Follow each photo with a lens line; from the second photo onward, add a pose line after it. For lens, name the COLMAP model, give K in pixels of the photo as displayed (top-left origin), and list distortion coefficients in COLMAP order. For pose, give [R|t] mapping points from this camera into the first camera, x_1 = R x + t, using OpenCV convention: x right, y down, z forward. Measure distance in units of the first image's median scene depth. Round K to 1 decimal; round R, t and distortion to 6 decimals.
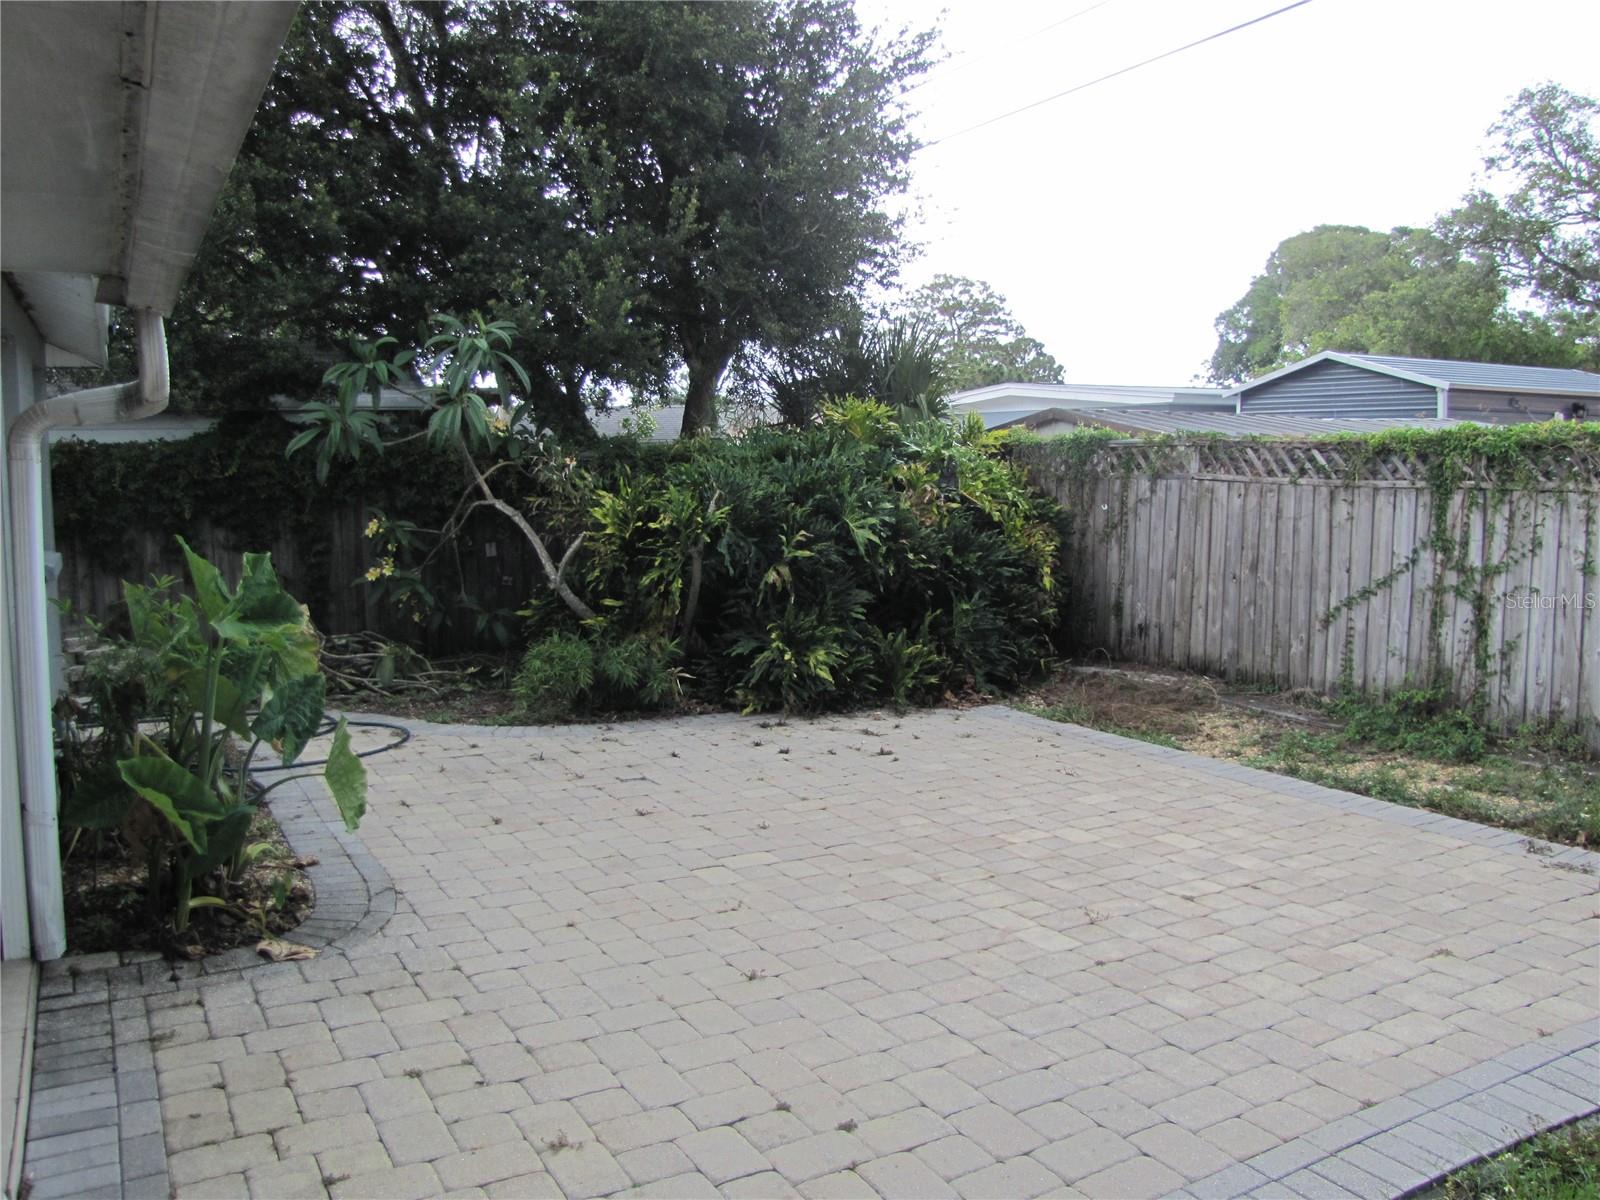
lens RADIAL K [[1356.3, 0, 809.3], [0, 1356.3, 593.2], [0, 0, 1]] dist [-0.182297, 0.165493]
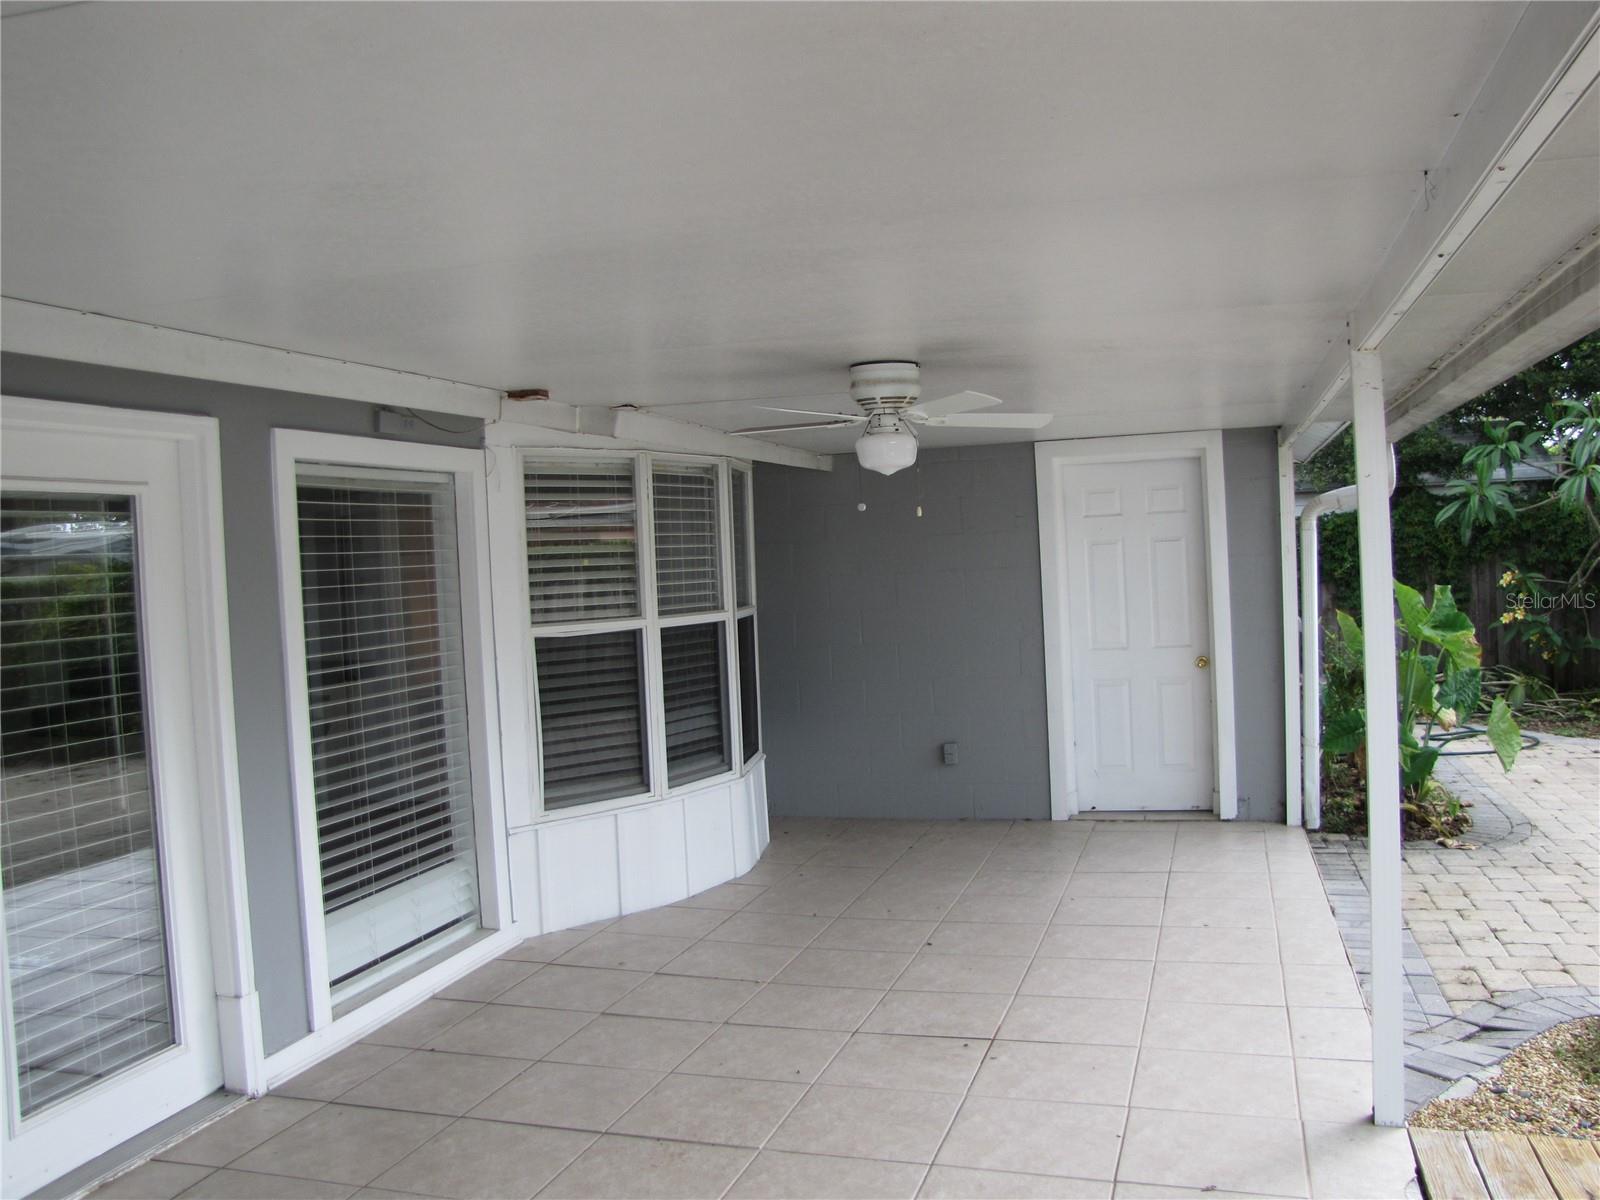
lens RADIAL K [[1356.3, 0, 809.3], [0, 1356.3, 593.2], [0, 0, 1]] dist [-0.182297, 0.165493]
pose [[0.700992, -0.008270, -0.713121, 0.075179], [-0.027875, 0.998851, -0.038985, 0.028121], [0.712624, 0.047207, 0.699956, -0.290048]]
